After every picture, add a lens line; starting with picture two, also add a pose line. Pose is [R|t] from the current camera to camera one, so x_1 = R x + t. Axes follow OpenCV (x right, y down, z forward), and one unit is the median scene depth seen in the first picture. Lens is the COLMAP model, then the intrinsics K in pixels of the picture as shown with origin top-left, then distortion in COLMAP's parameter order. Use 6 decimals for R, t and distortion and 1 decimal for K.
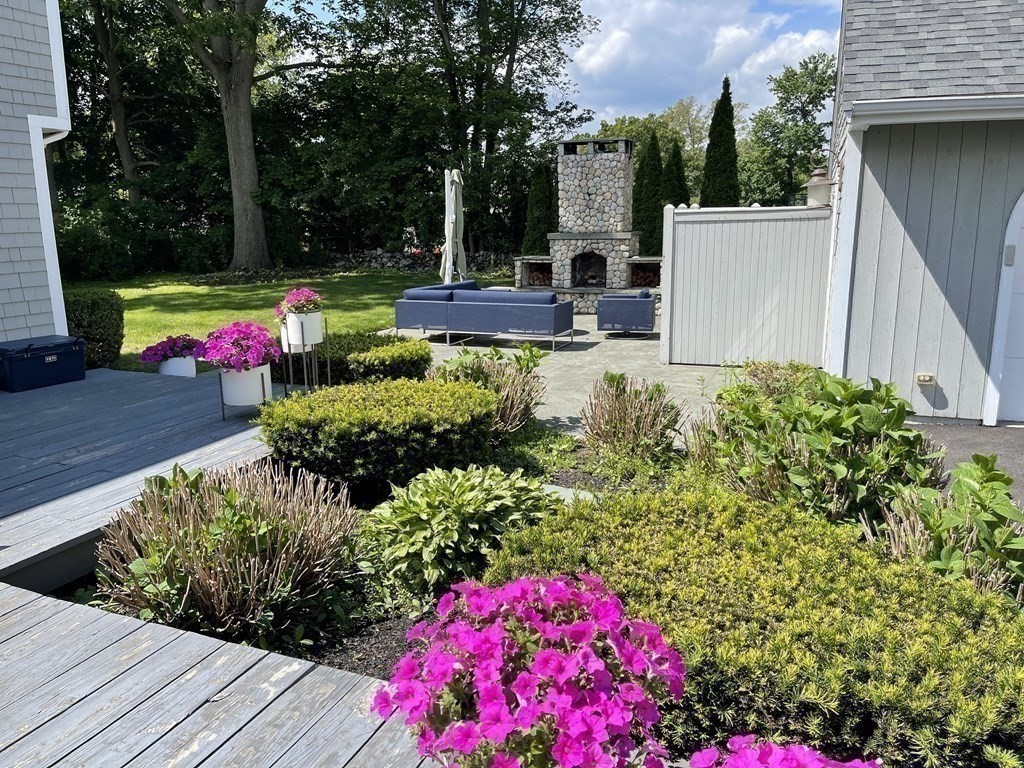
lens RADIAL K [[778.8, 0, 511.2], [0, 778.8, 382.7], [0, 0, 1]] dist [0.058383, -0.003863]
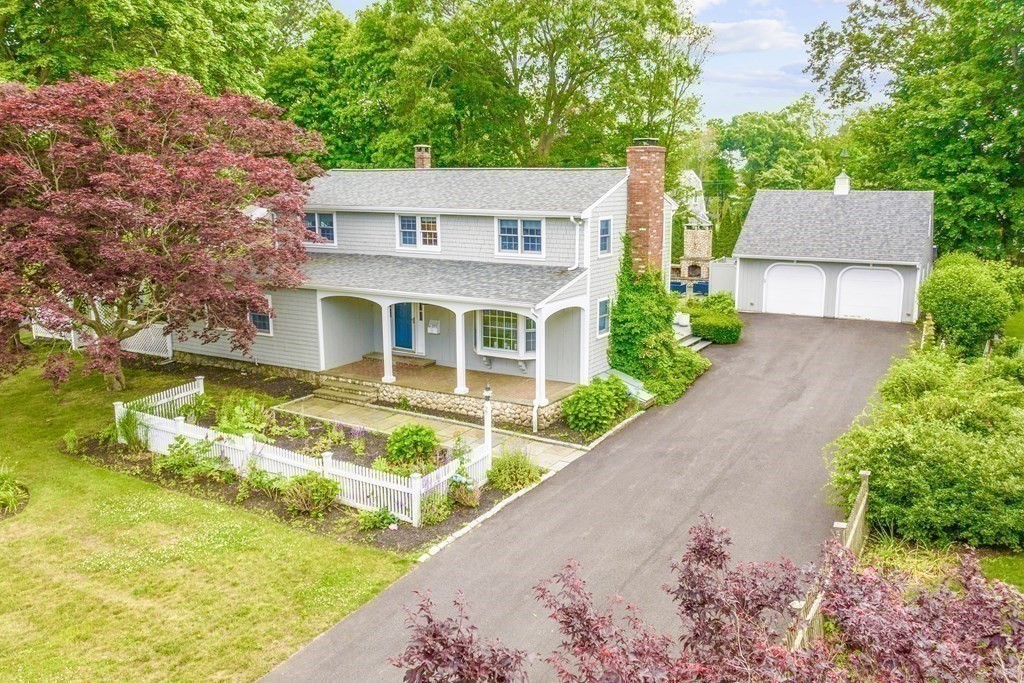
lens RADIAL K [[838.8, 0, 492.1], [0, 838.8, 327.0], [0, 0, 1]] dist [-0.004378, -0.008771]
pose [[0.985492, 0.030804, -0.166901, -0.104761], [-0.034726, 0.999184, -0.020630, 0.139070], [0.166129, 0.026126, 0.985758, -2.038261]]
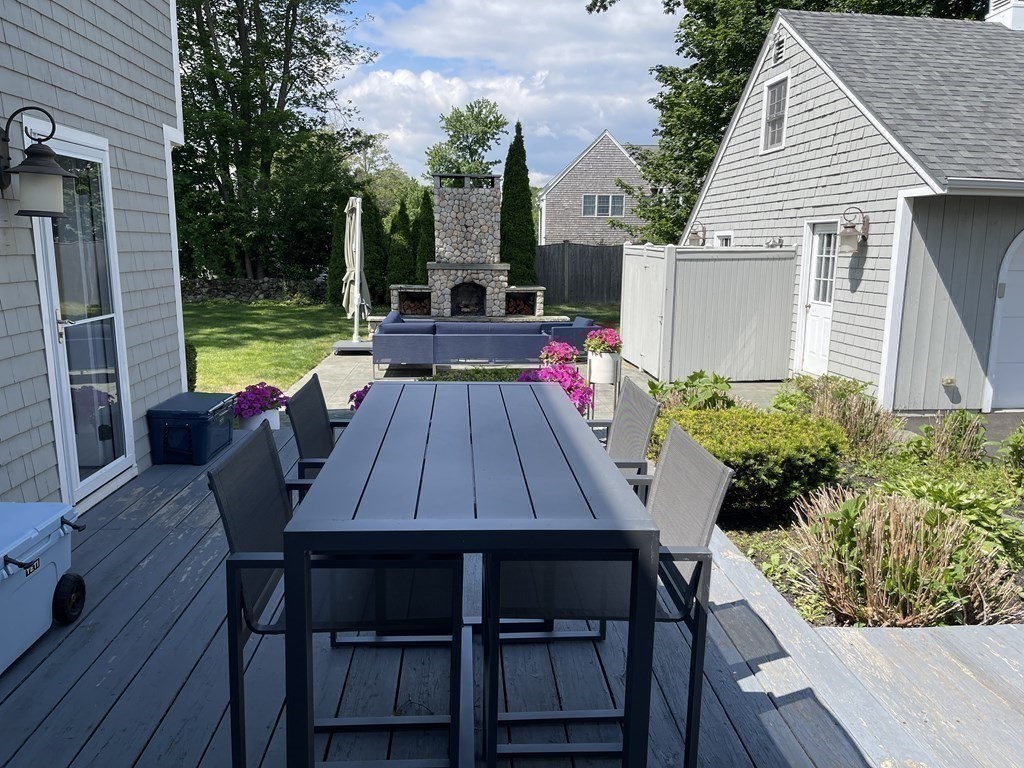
lens RADIAL K [[778.8, 0, 511.0], [0, 778.8, 385.2], [0, 0, 1]] dist [0.058383, -0.003863]
pose [[0.894305, -0.060913, 0.443292, -0.315856], [0.072007, 0.997370, -0.008219, -0.017893], [-0.441625, 0.039270, 0.896340, 0.052624]]
